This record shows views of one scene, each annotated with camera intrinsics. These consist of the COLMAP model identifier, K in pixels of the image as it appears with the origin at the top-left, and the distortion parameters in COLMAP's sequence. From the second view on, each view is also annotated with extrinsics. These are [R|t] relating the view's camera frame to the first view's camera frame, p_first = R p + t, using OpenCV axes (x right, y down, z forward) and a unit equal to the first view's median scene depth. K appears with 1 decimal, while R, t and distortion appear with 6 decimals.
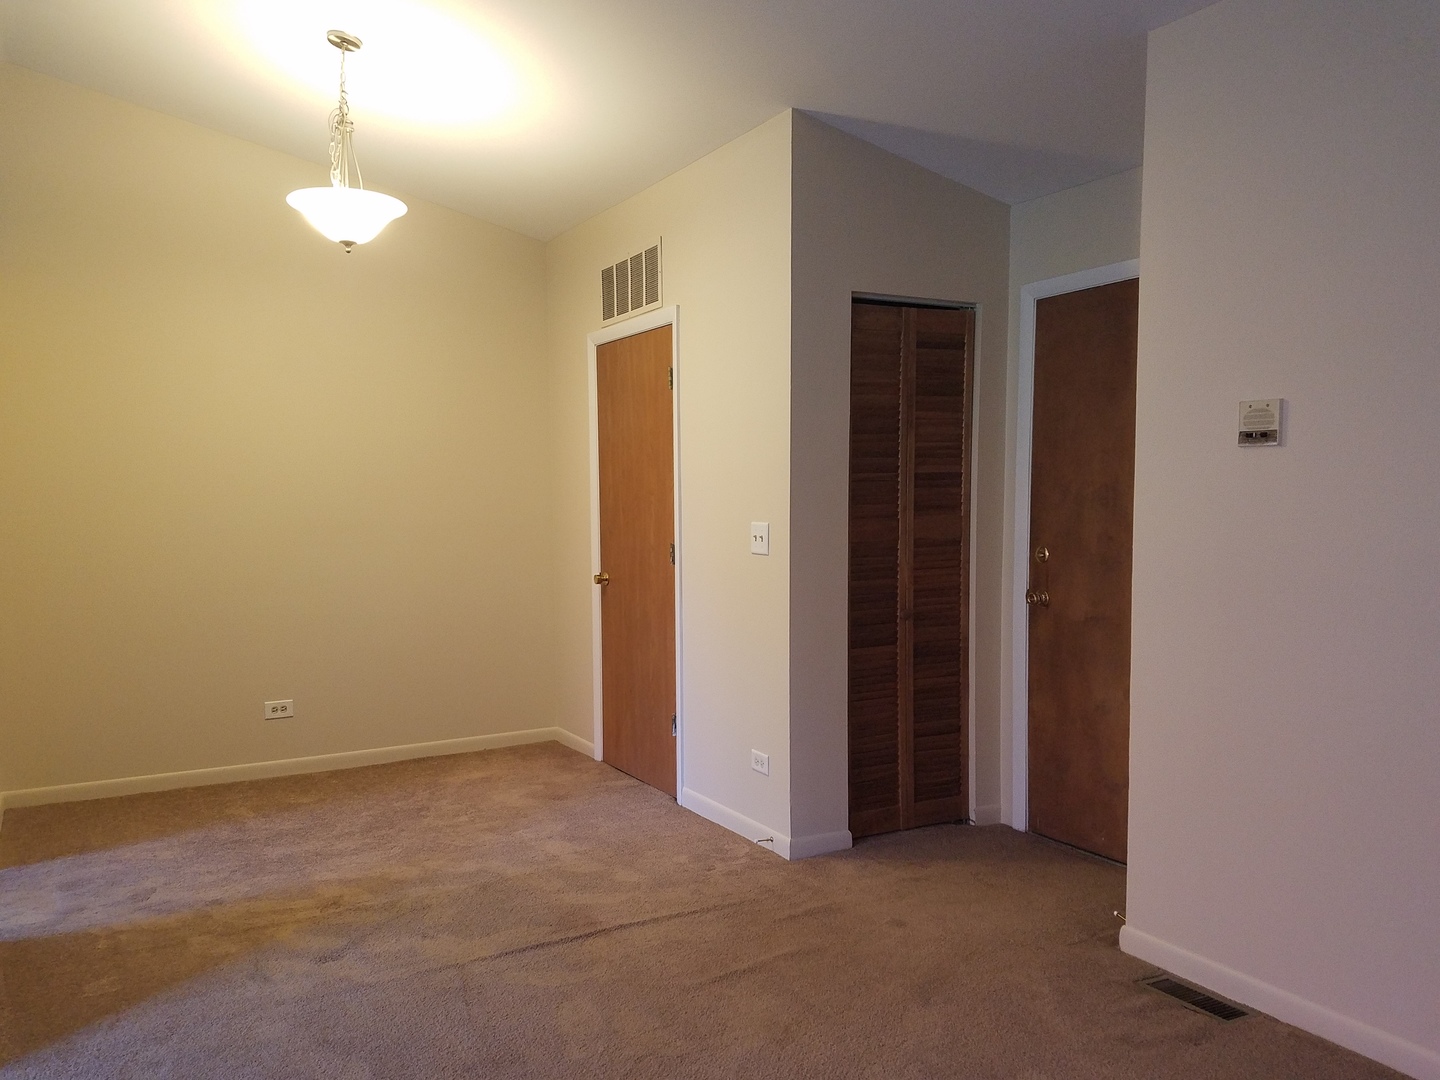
lens RADIAL K [[1063.8, 0, 682.0], [0, 1063.8, 517.0], [0, 0, 1]] dist [0.002351, -0.055143]
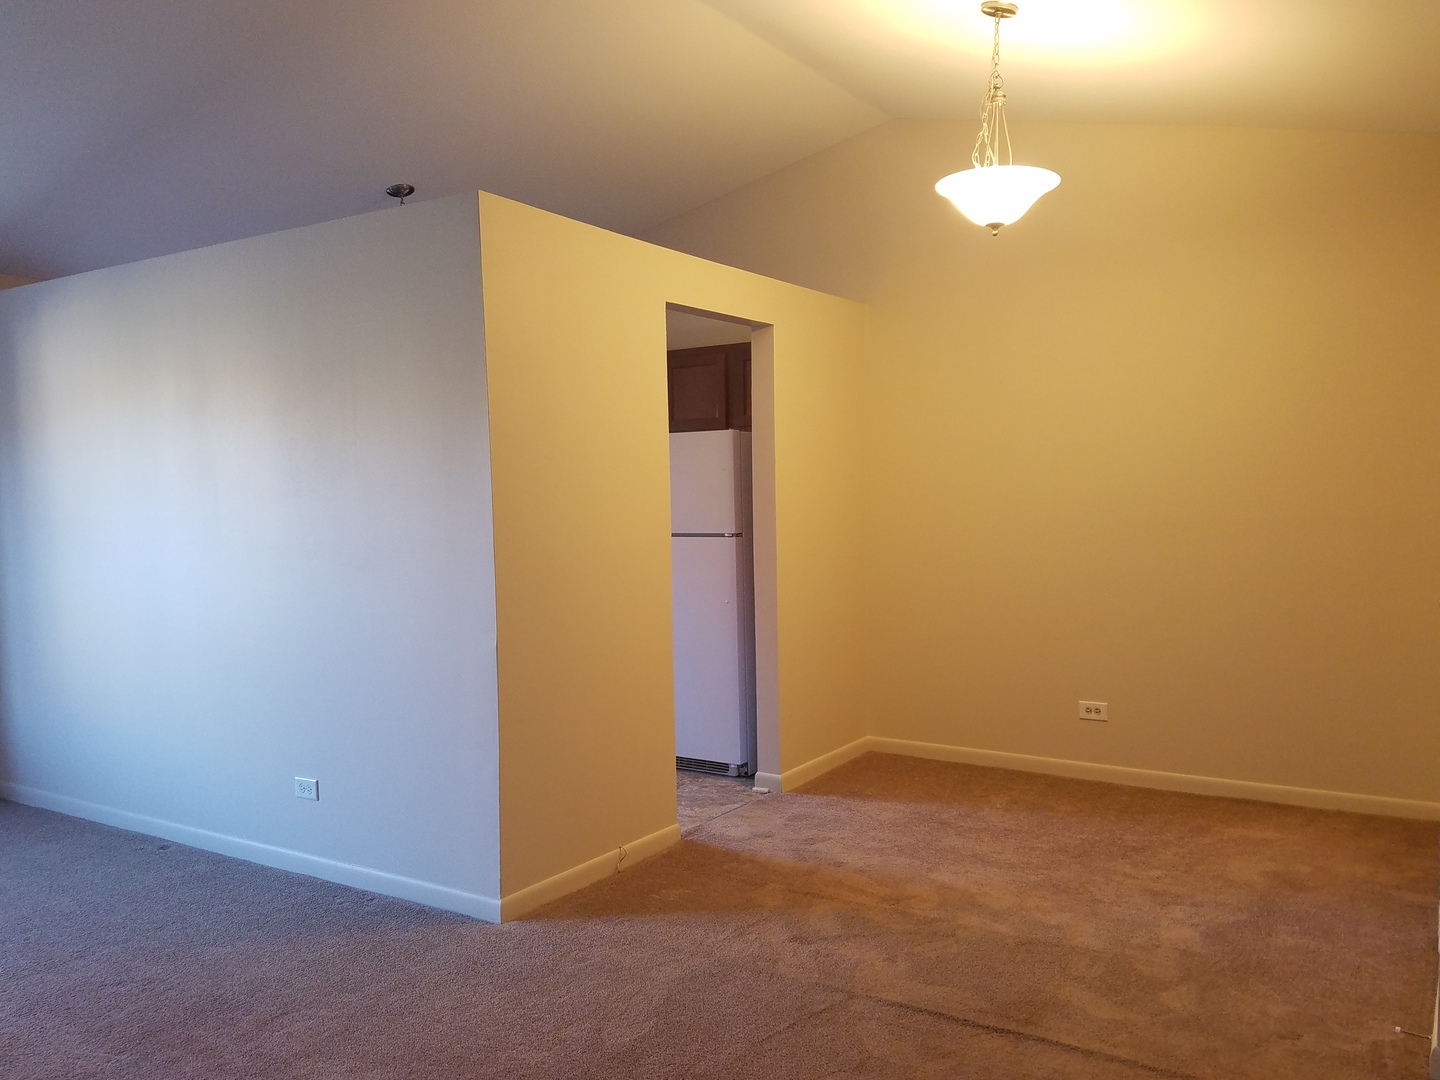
lens RADIAL K [[1063.8, 0, 728.9], [0, 1063.8, 512.5], [0, 0, 1]] dist [0.002351, -0.055143]
pose [[0.498029, 0.024854, -0.866804, 0.396333], [-0.019165, 0.999661, 0.017652, -0.012910], [0.866949, 0.007821, 0.498336, 0.319905]]
